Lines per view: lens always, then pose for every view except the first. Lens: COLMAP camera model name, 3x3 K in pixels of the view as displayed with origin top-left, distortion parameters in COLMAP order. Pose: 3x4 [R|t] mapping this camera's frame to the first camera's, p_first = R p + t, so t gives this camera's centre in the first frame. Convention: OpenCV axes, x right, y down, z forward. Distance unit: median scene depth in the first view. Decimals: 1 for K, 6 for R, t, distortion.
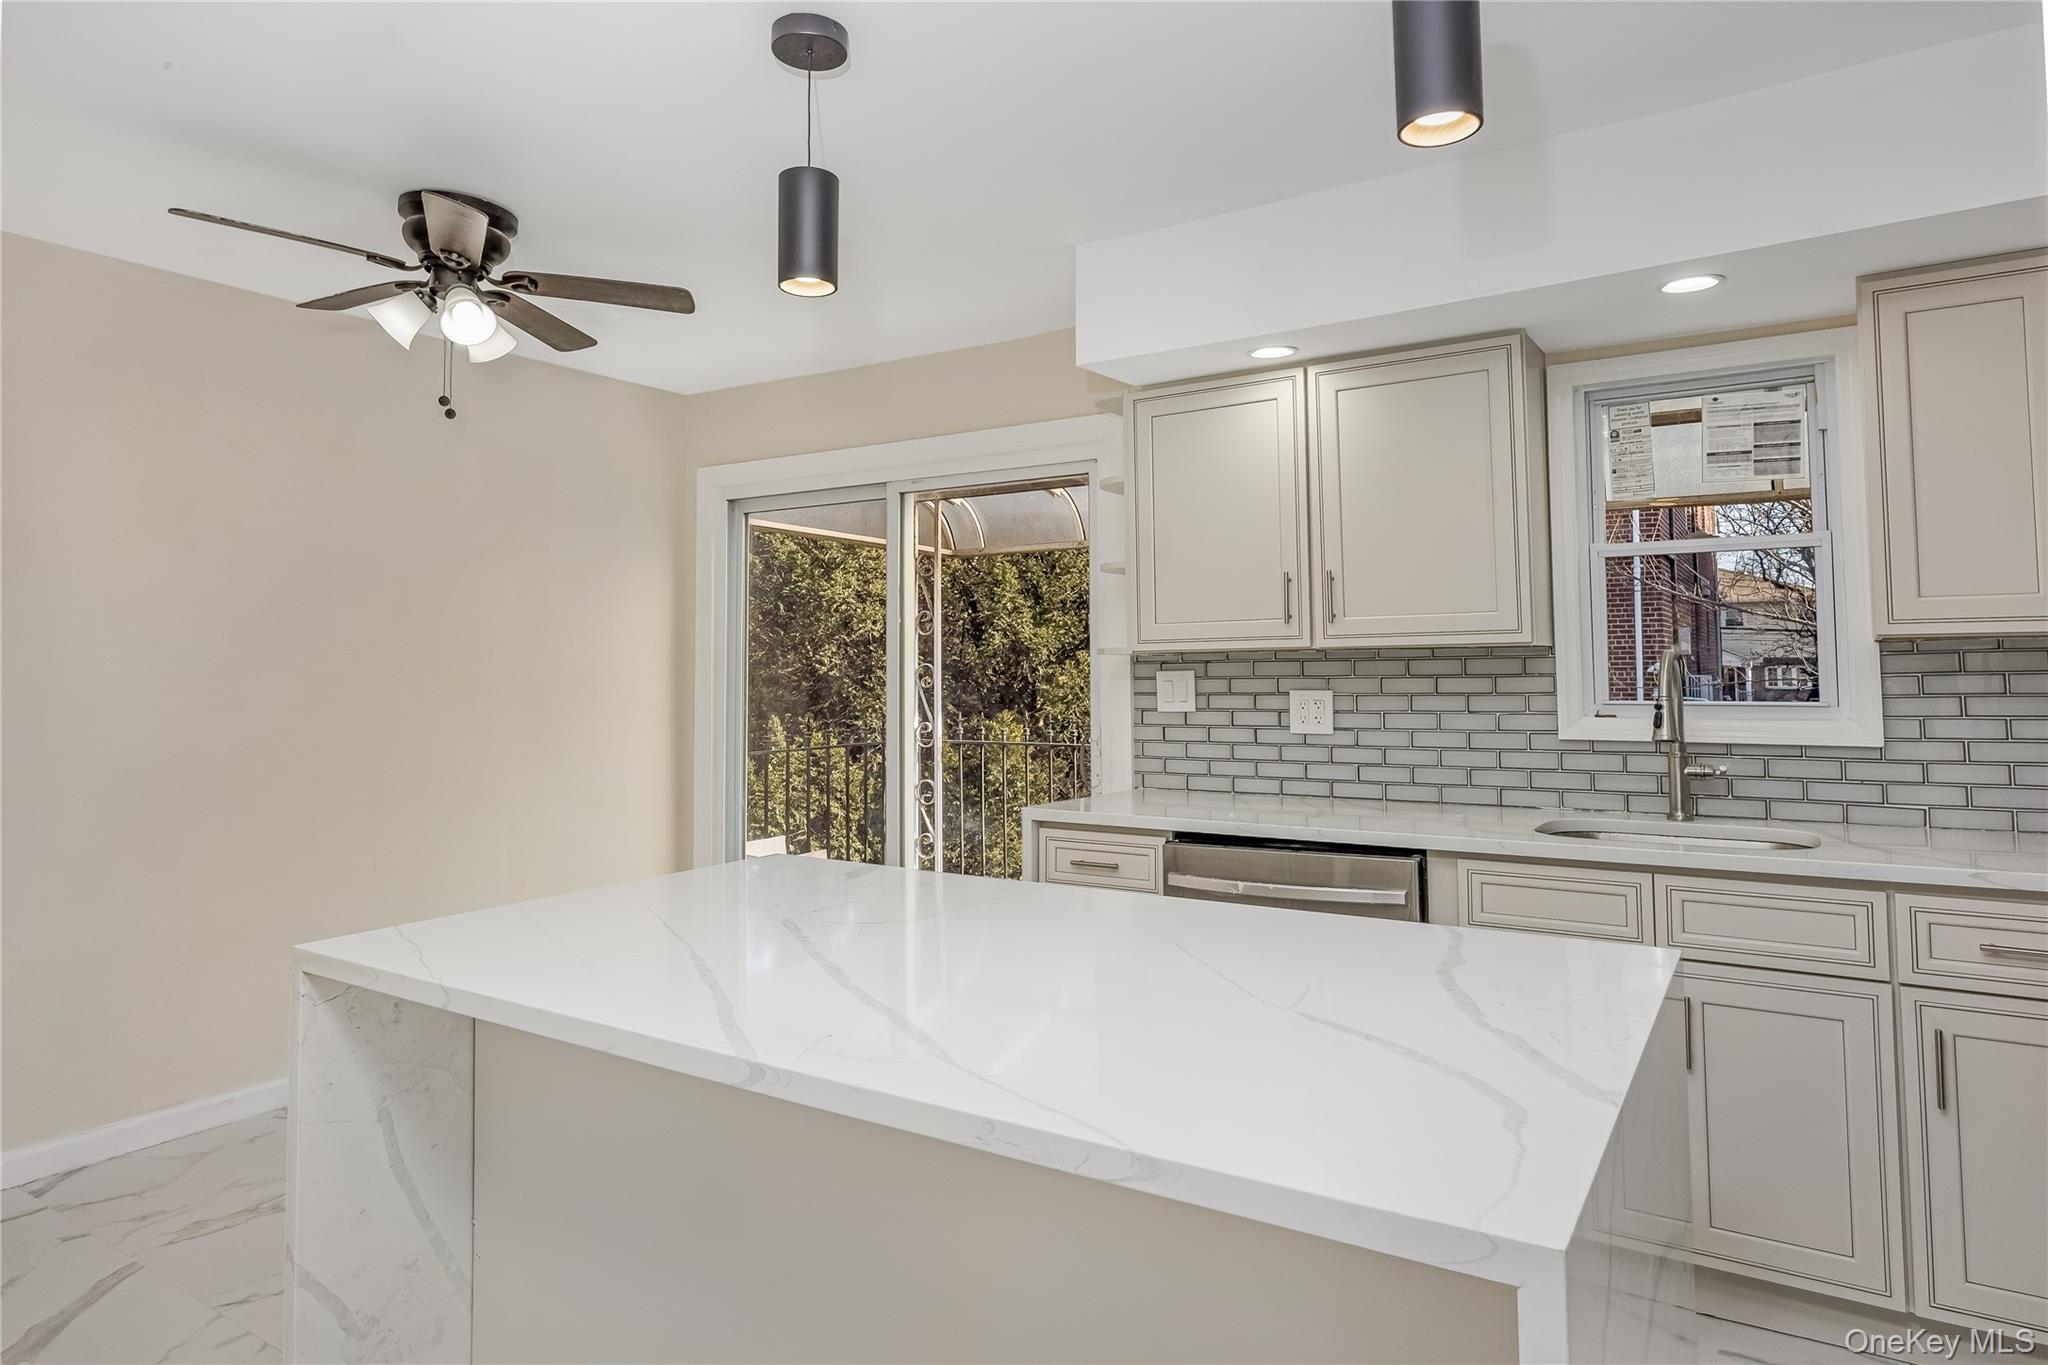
lens RADIAL K [[1197.1, 0, 1049.8], [0, 1197.1, 614.4], [0, 0, 1]] dist [0.001338, -0.001160]
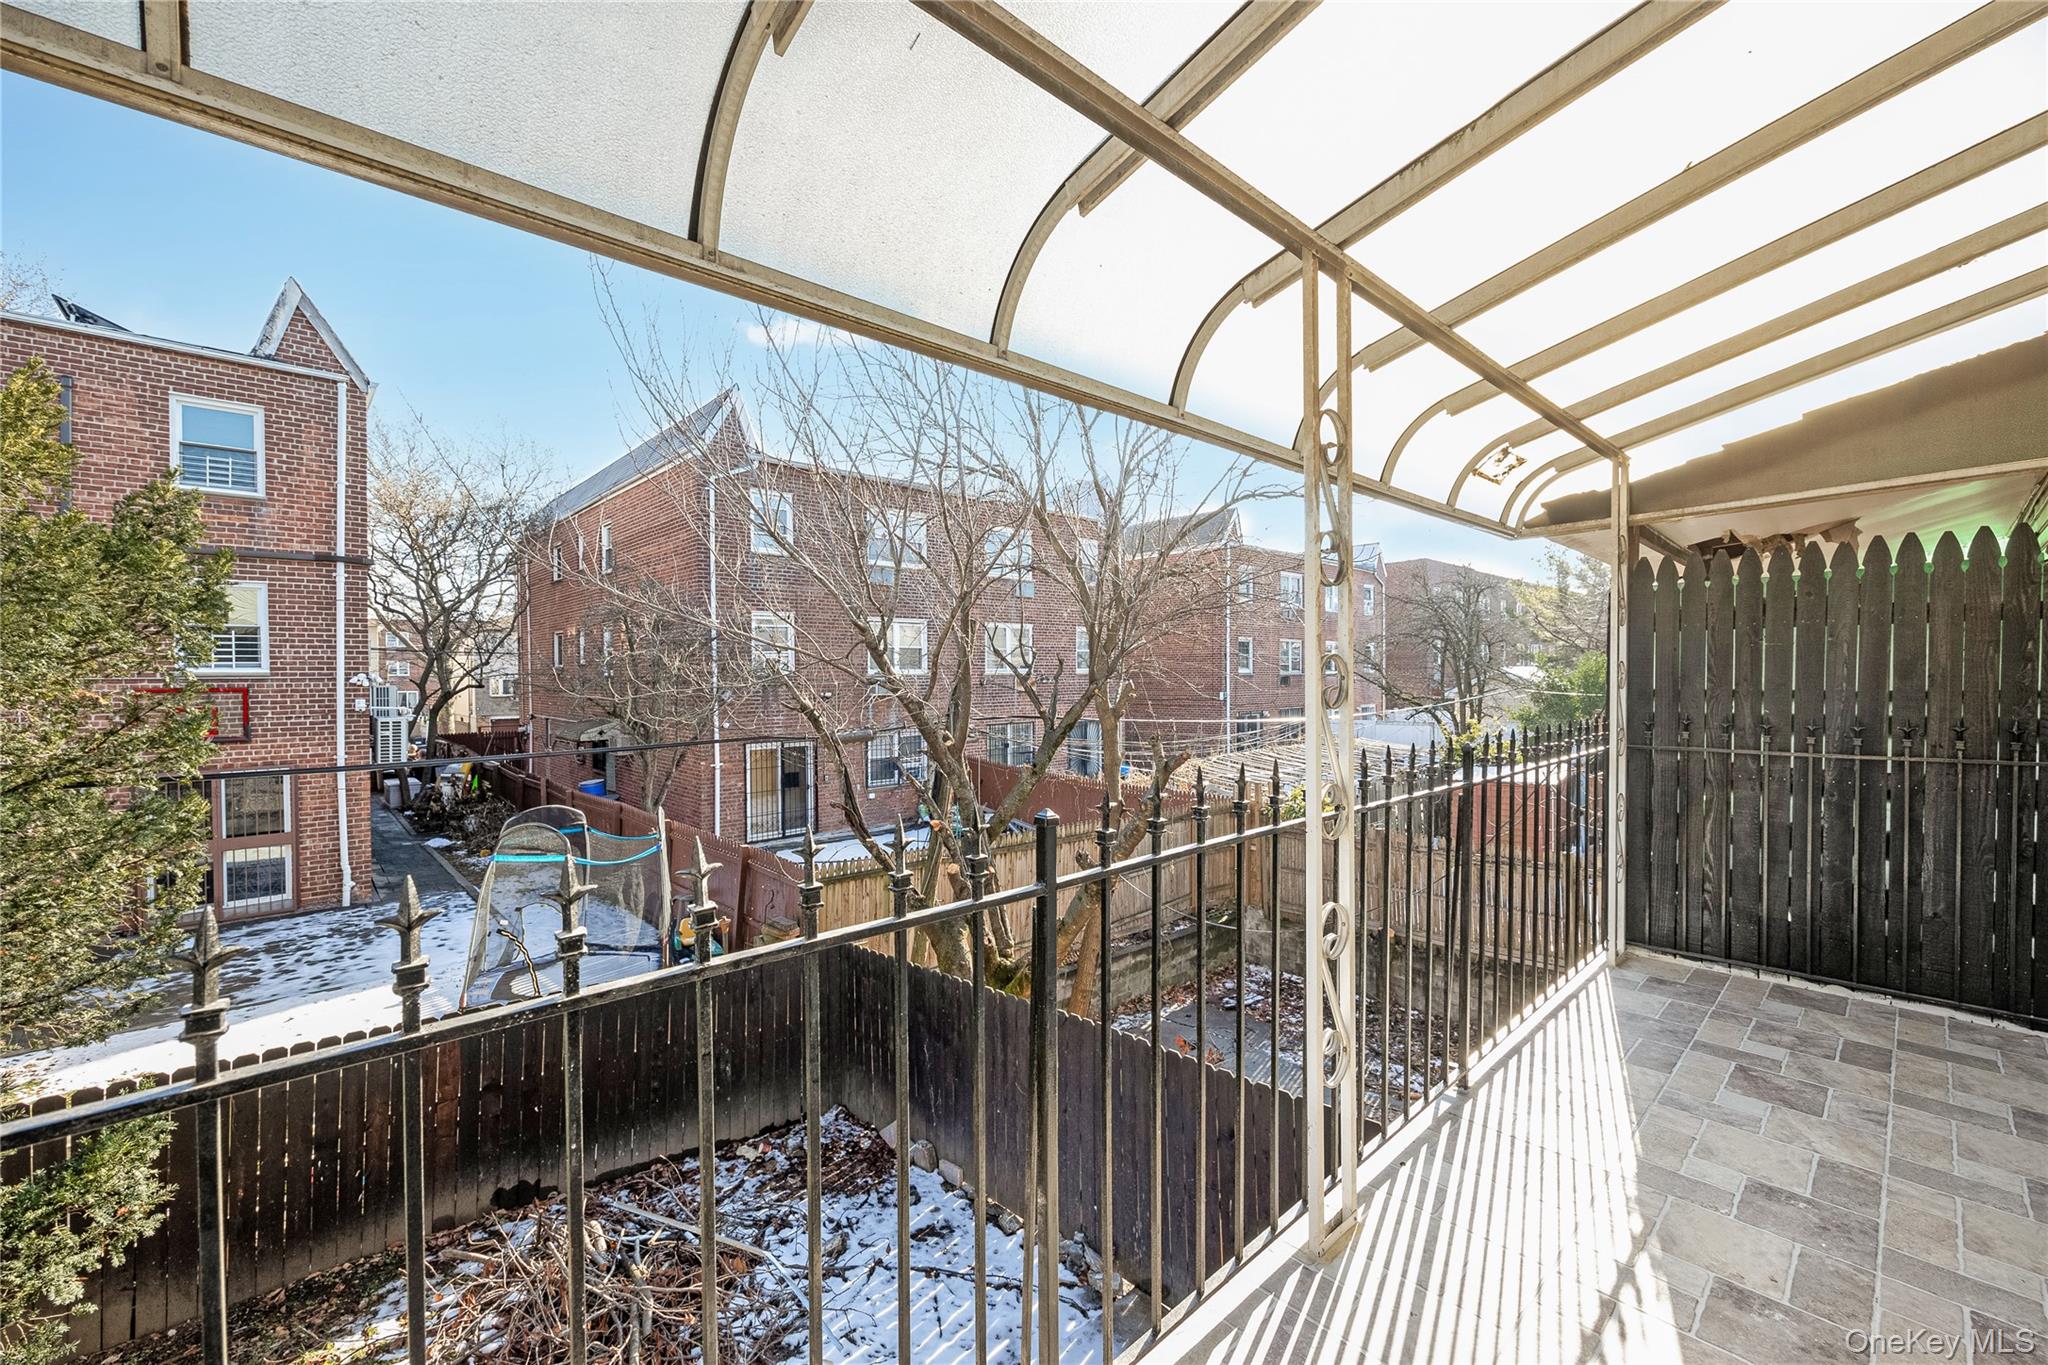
lens RADIAL K [[833.8, 0, 1017.0], [0, 833.8, 677.7], [0, 0, 1]] dist [-0.004335, 0.000875]
pose [[0.249700, 0.003107, 0.968318, -0.143245], [-0.041697, 0.999102, 0.007547, 0.068845], [-0.967425, -0.042261, 0.249605, 1.362109]]
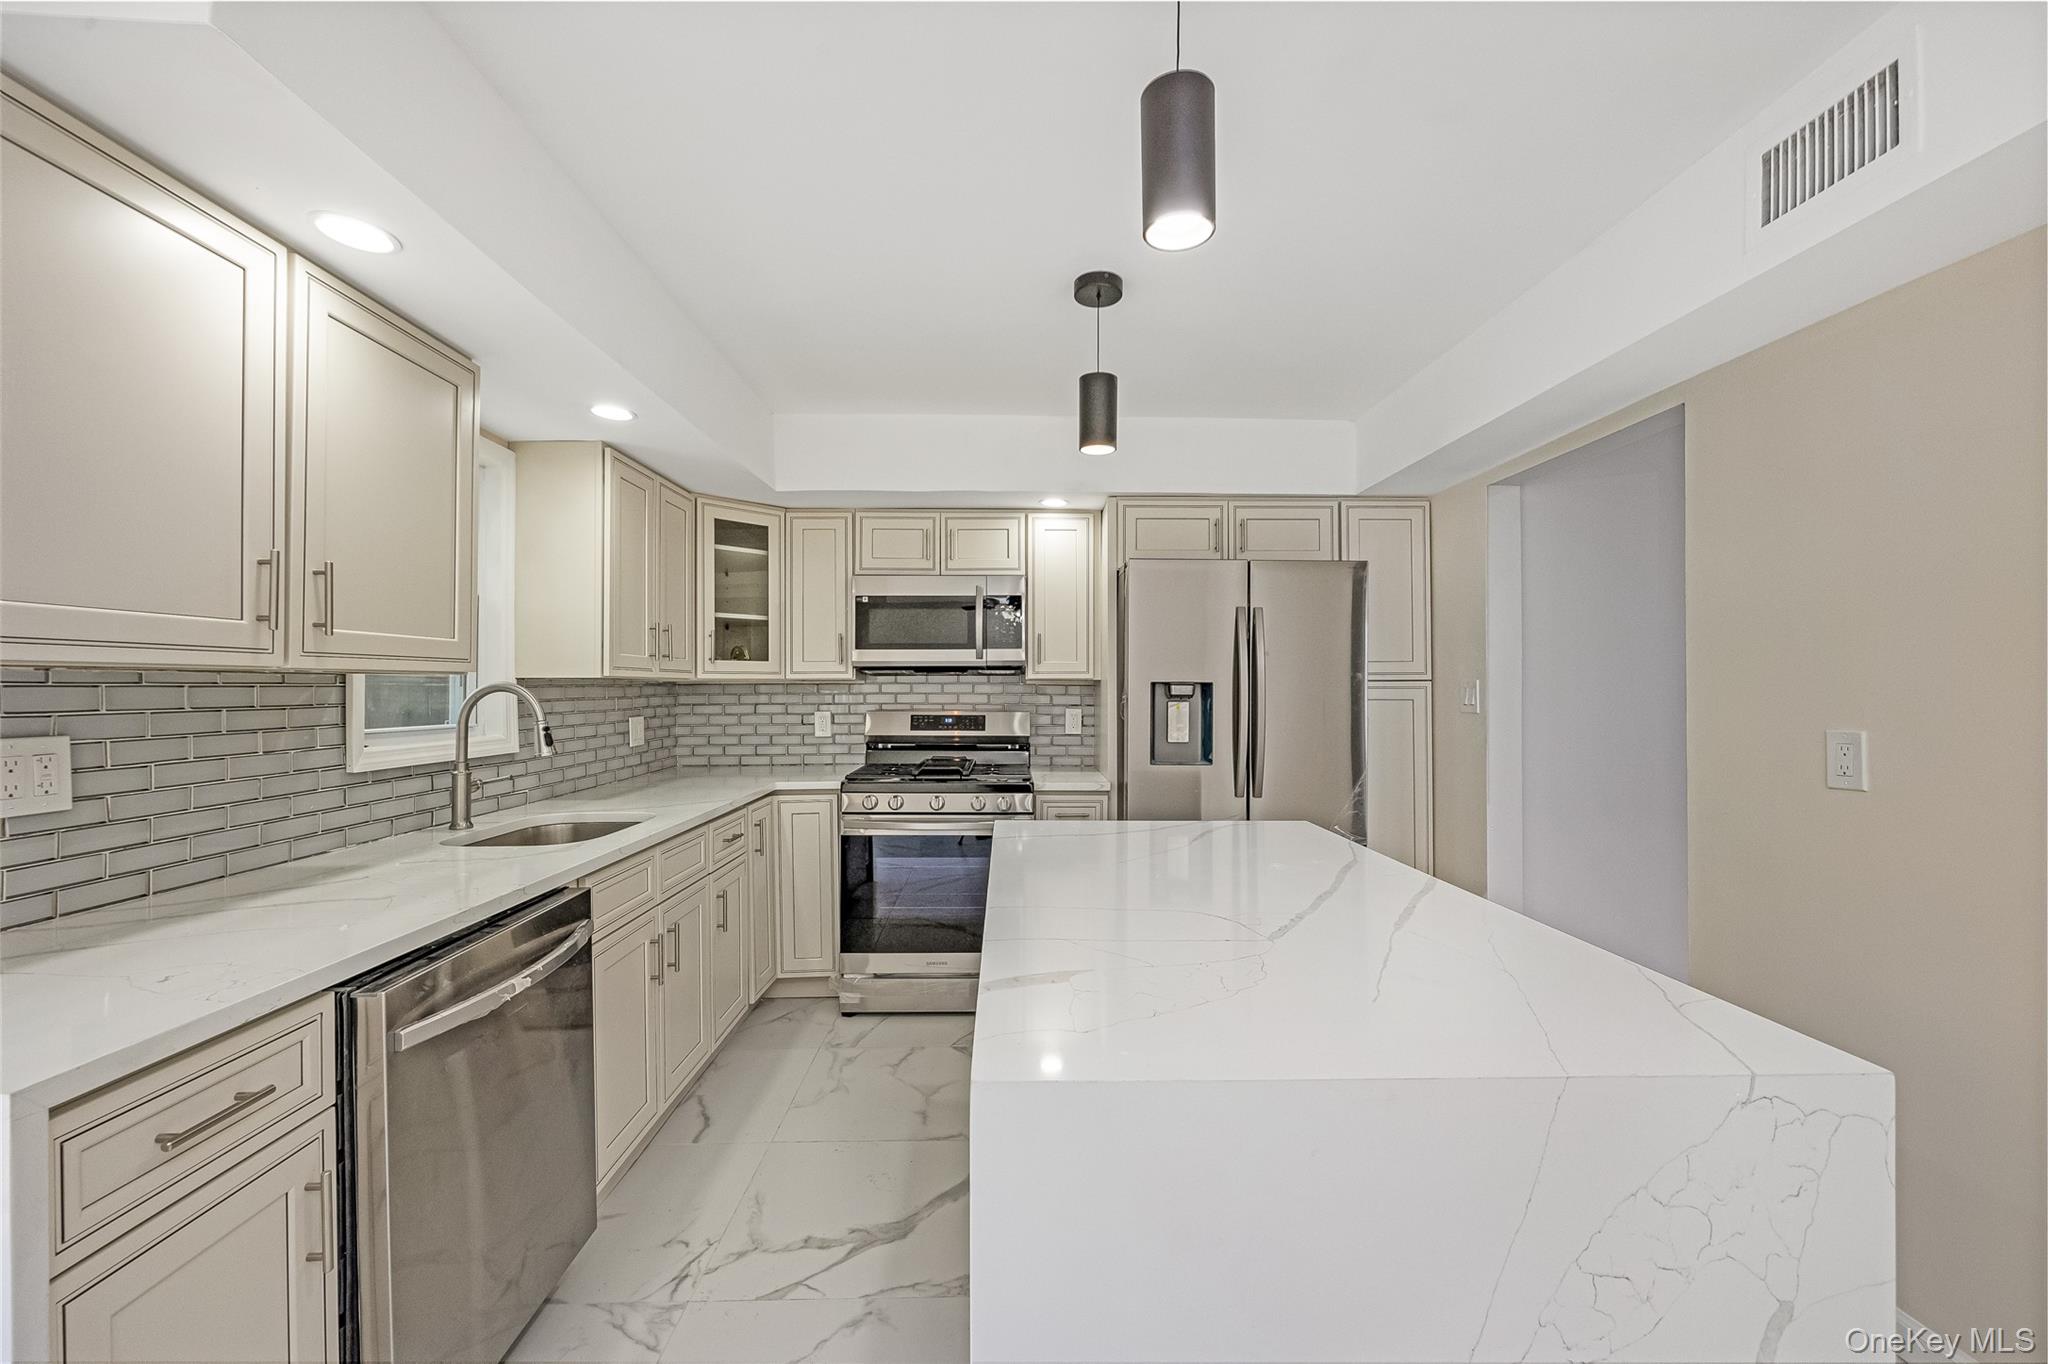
lens RADIAL K [[833.8, 0, 1032.2], [0, 833.8, 682.5], [0, 0, 1]] dist [-0.004335, 0.000875]
pose [[-0.566778, 0.014631, 0.823740, -0.353112], [-0.034763, 0.998527, -0.041655, 0.034906], [-0.823137, -0.052245, -0.565435, 0.783734]]
